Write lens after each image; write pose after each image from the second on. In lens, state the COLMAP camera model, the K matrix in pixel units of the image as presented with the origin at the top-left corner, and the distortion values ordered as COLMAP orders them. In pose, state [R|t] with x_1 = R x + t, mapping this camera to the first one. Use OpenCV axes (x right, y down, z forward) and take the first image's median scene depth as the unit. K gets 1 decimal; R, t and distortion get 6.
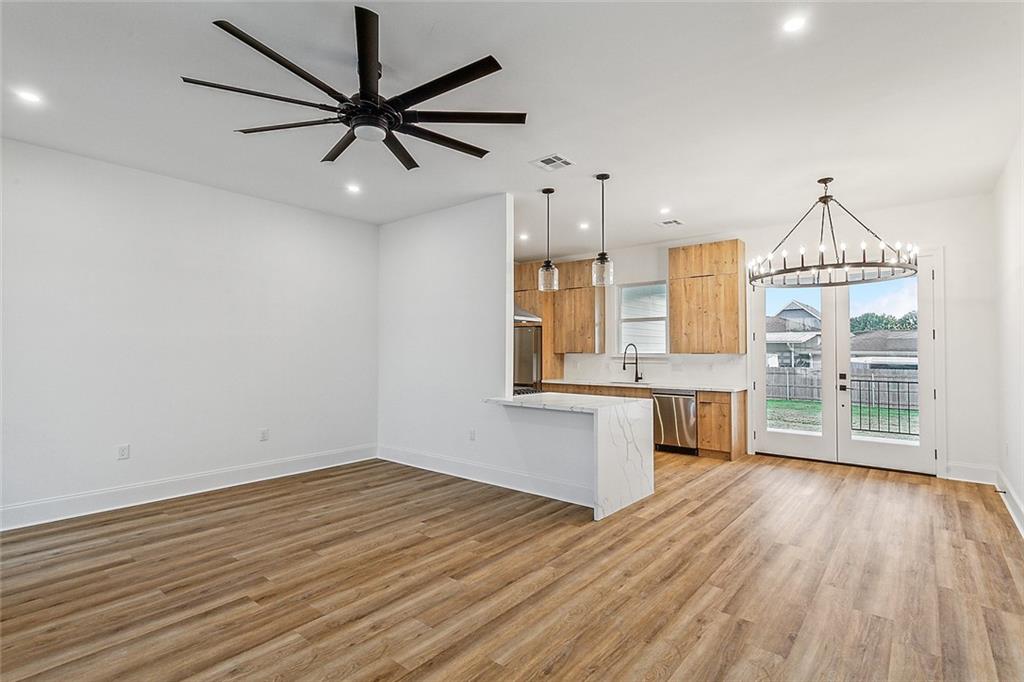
lens RADIAL K [[500.5, 0, 512.0], [0, 500.5, 341.0], [0, 0, 1]] dist [0.002362, 0.000696]
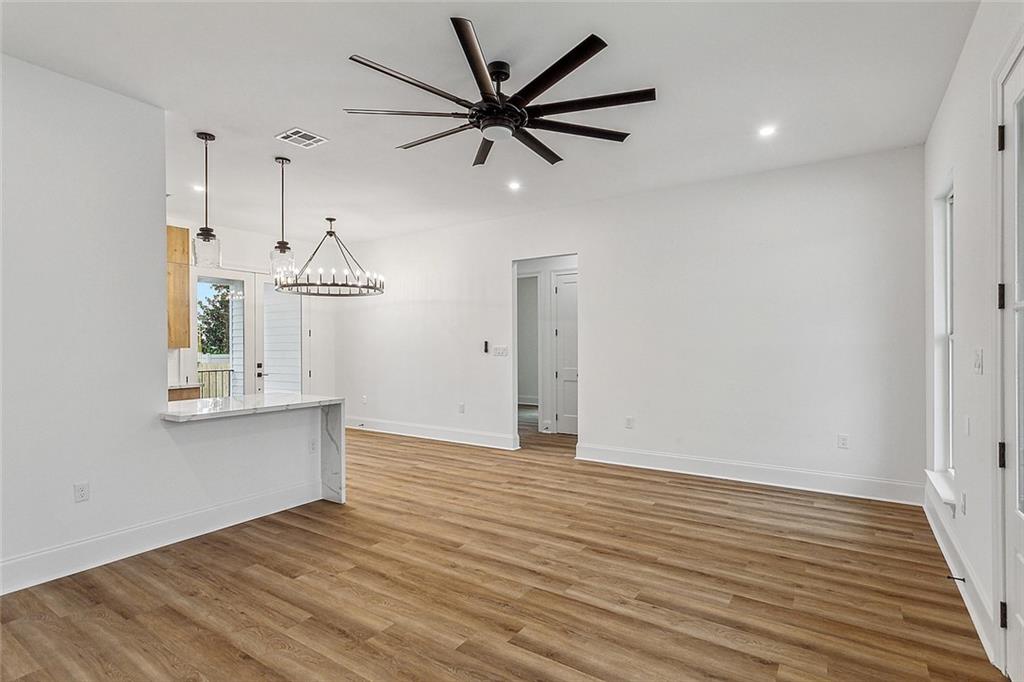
lens RADIAL K [[500.5, 0, 512.0], [0, 500.5, 341.0], [0, 0, 1]] dist [0.002362, 0.000696]
pose [[-0.100630, 0.002326, 0.994921, -1.089878], [-0.012116, 0.999920, -0.003563, 0.010110], [-0.994850, -0.012413, -0.100593, 0.868720]]
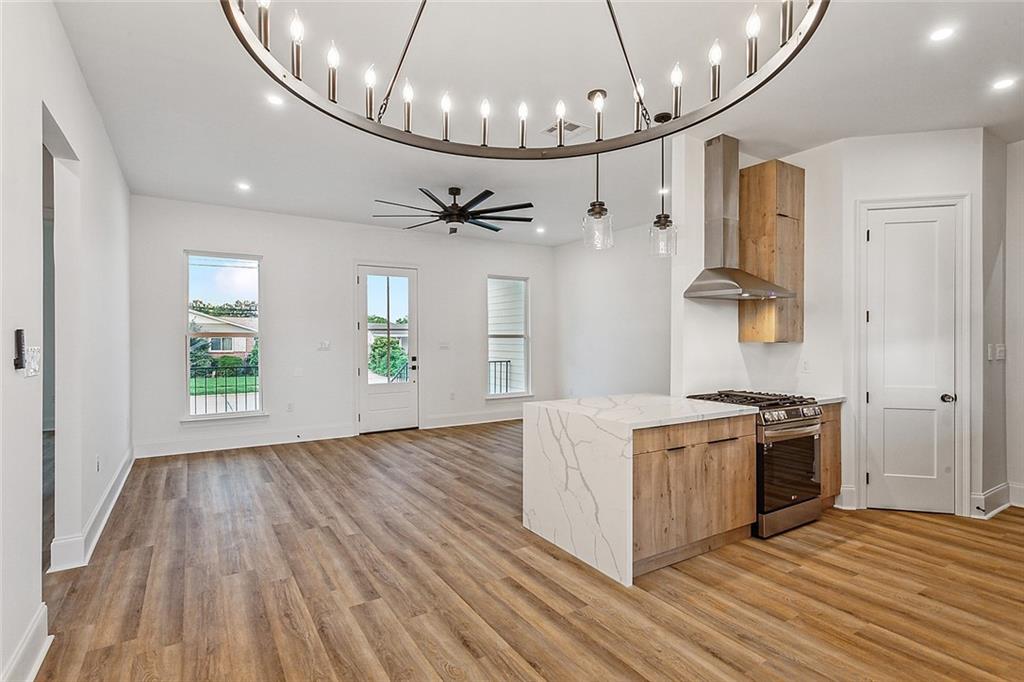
lens RADIAL K [[500.5, 0, 512.0], [0, 500.5, 341.0], [0, 0, 1]] dist [0.002362, 0.000696]
pose [[-0.310648, 0.002649, -0.950521, 1.202795], [0.016663, 0.999858, -0.002660, 0.027632], [0.950379, -0.016664, -0.310648, 1.462954]]
